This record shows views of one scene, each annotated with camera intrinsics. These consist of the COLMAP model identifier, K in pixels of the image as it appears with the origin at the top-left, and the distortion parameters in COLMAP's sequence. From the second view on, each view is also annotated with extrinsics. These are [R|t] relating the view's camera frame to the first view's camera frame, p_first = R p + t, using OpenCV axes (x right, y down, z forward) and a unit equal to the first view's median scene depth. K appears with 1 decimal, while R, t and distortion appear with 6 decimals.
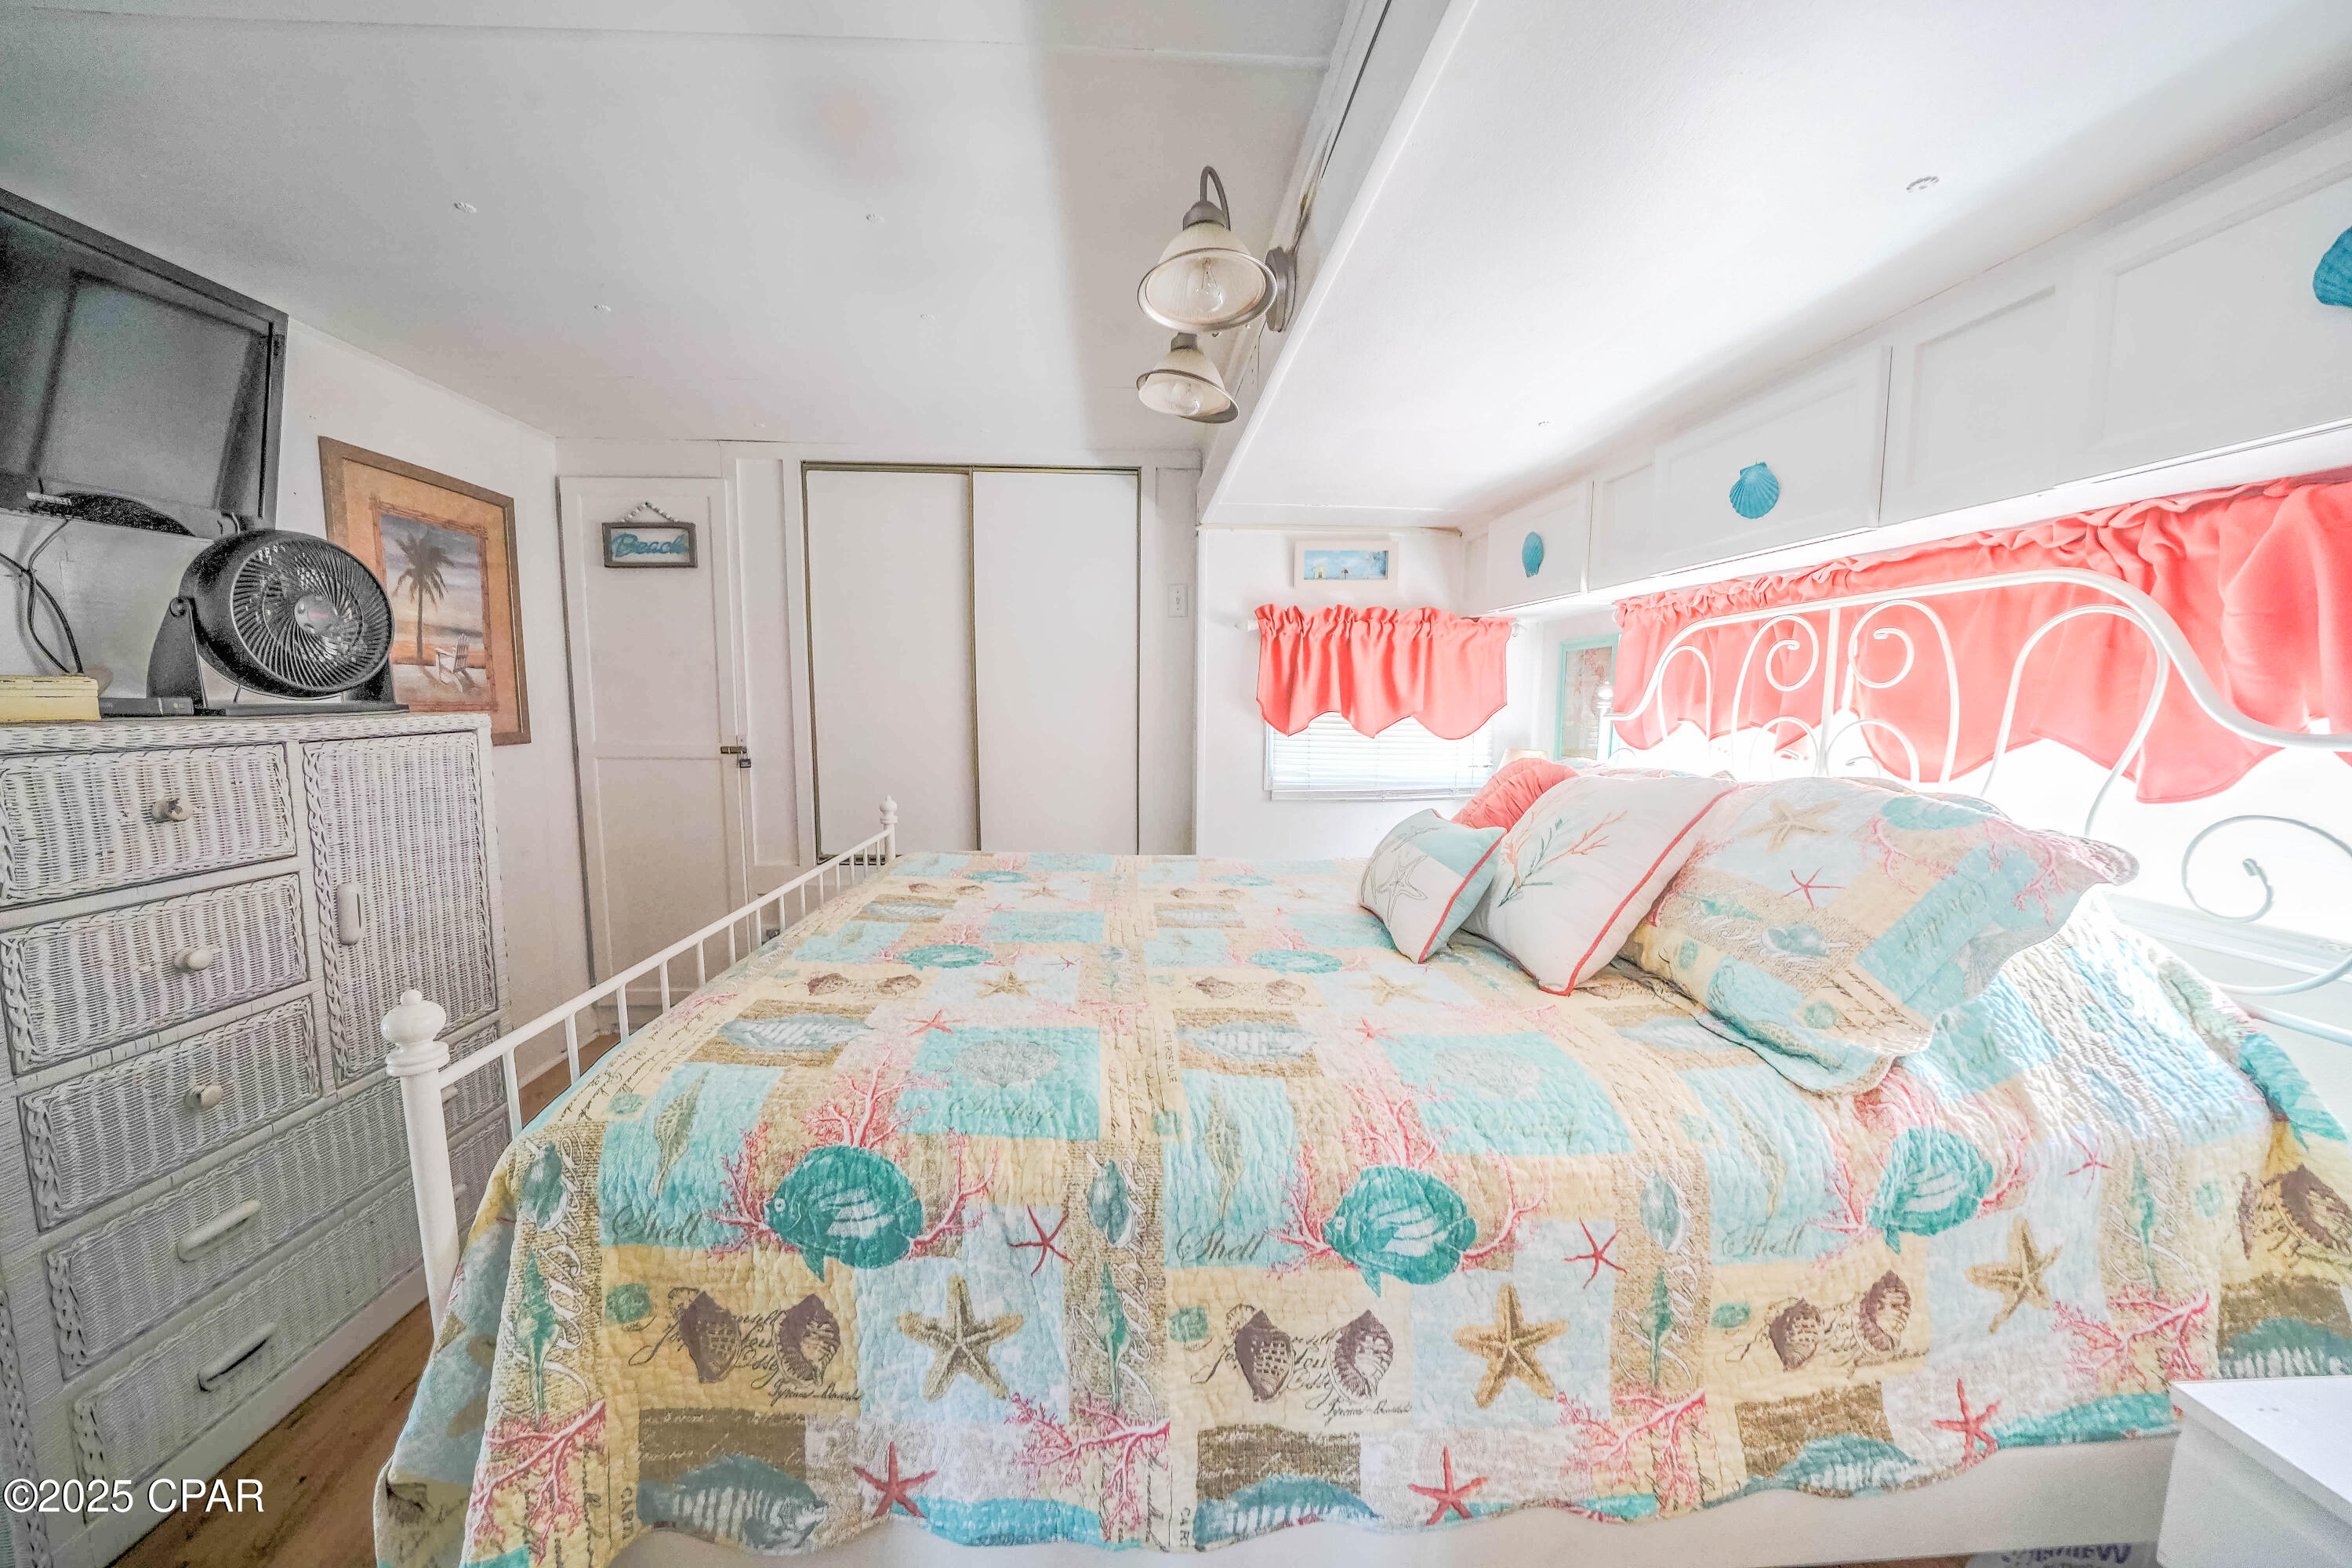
lens RADIAL K [[821.6, 0, 1161.7], [0, 821.6, 784.9], [0, 0, 1]] dist [-0.024989, 0.002364]
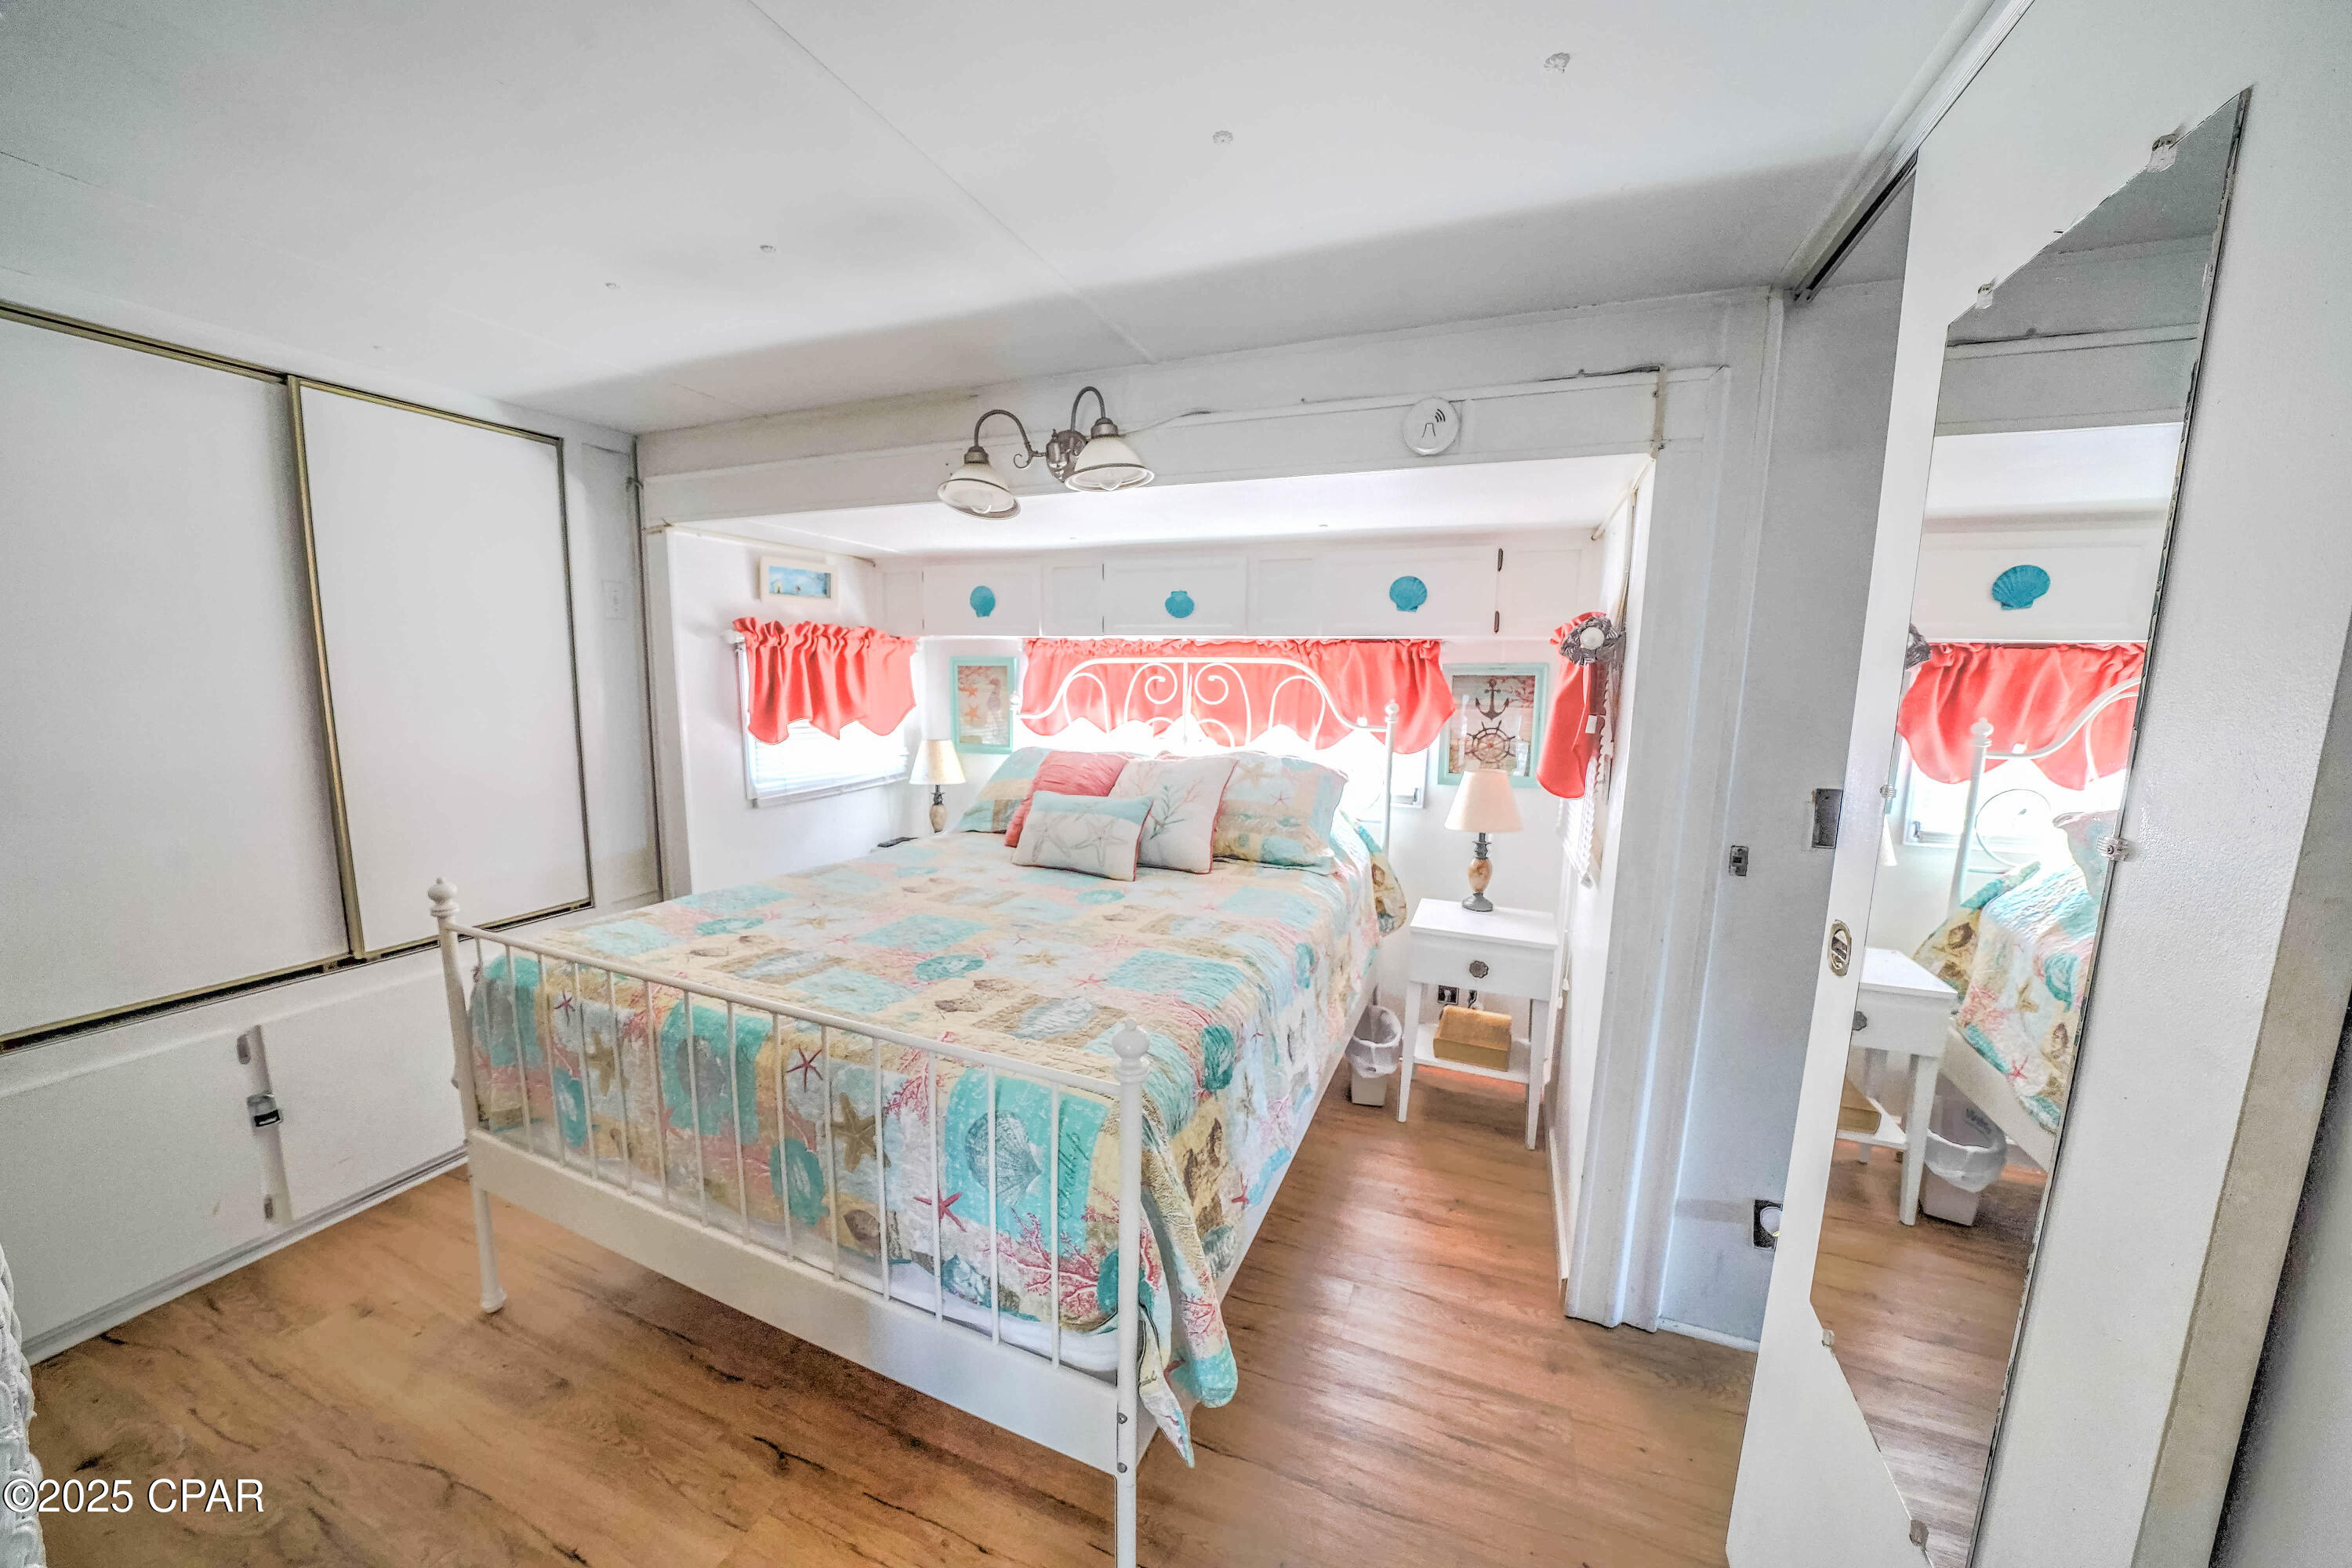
lens RADIAL K [[821.6, 0, 1173.1], [0, 821.6, 788.3], [0, 0, 1]] dist [-0.024989, 0.002364]
pose [[0.424909, -0.129307, 0.895953, -0.917104], [0.083300, 0.991131, 0.103538, -0.111741], [-0.901395, 0.030639, 0.431912, 0.153071]]
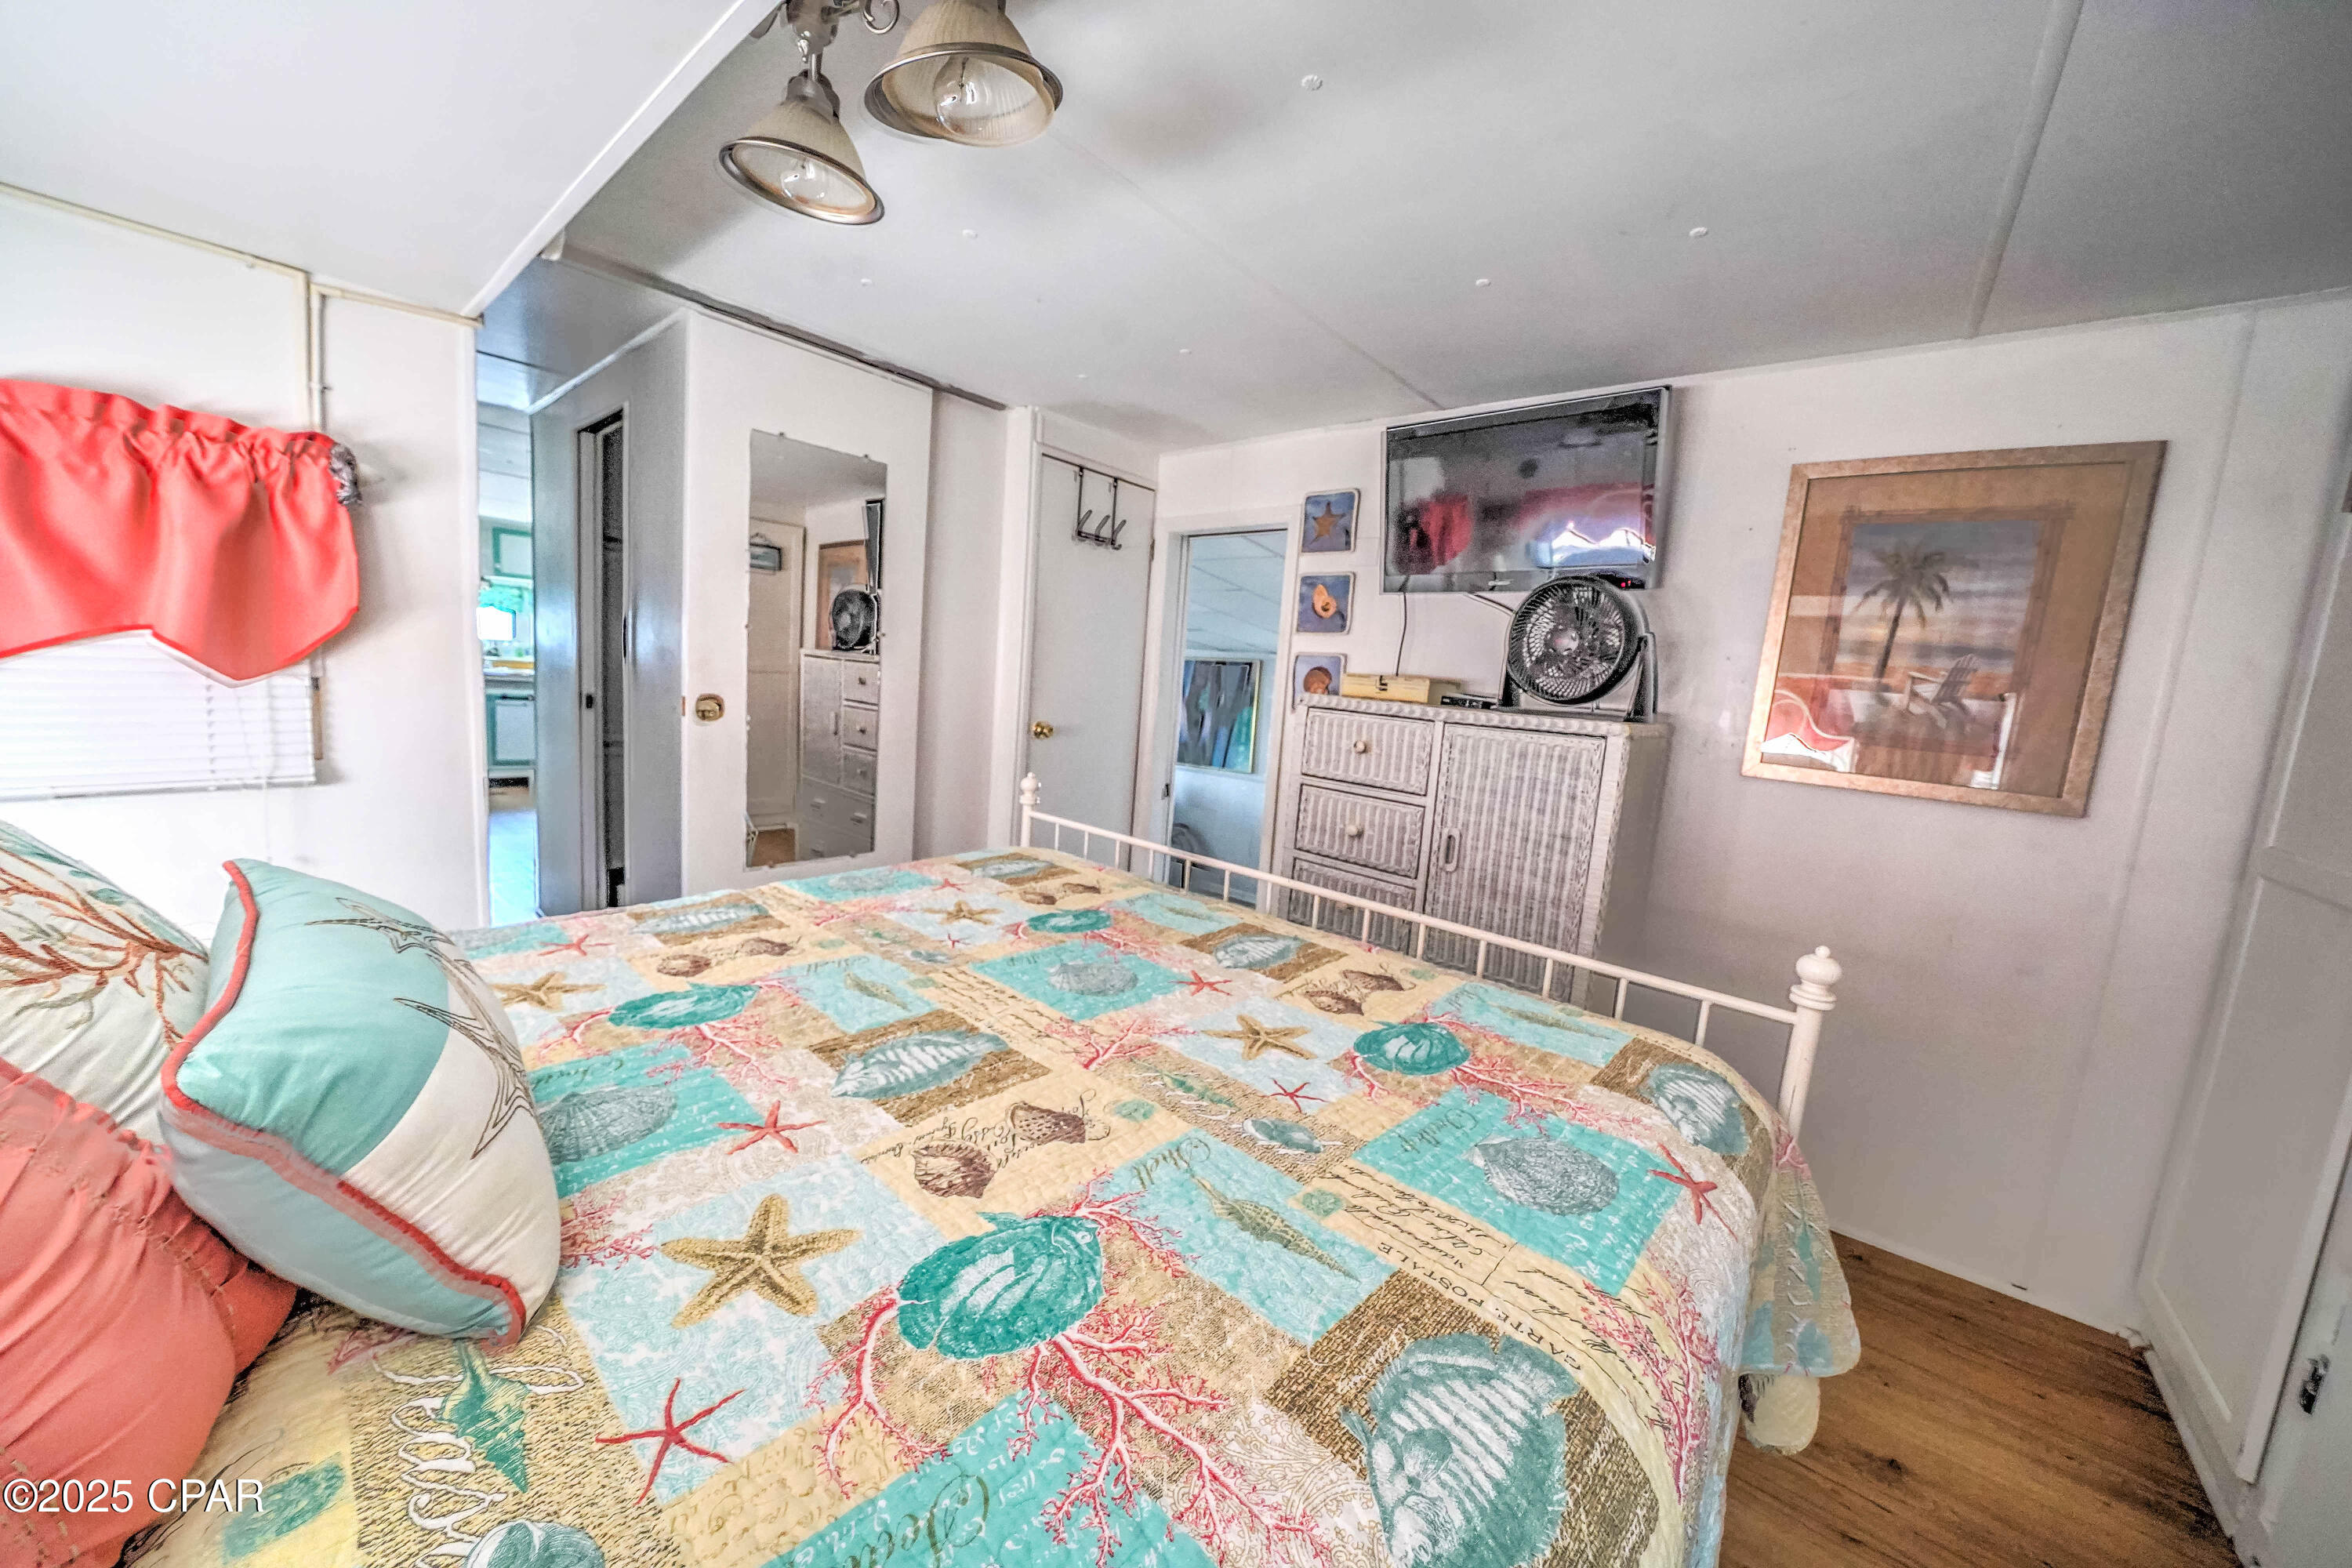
lens RADIAL K [[821.6, 0, 1164.8], [0, 821.6, 784.1], [0, 0, 1]] dist [-0.024989, 0.002364]
pose [[-0.688955, 0.041302, -0.723626, 0.301936], [-0.158445, 0.965646, 0.205970, -0.141558], [0.707274, 0.256559, -0.658742, 1.355708]]
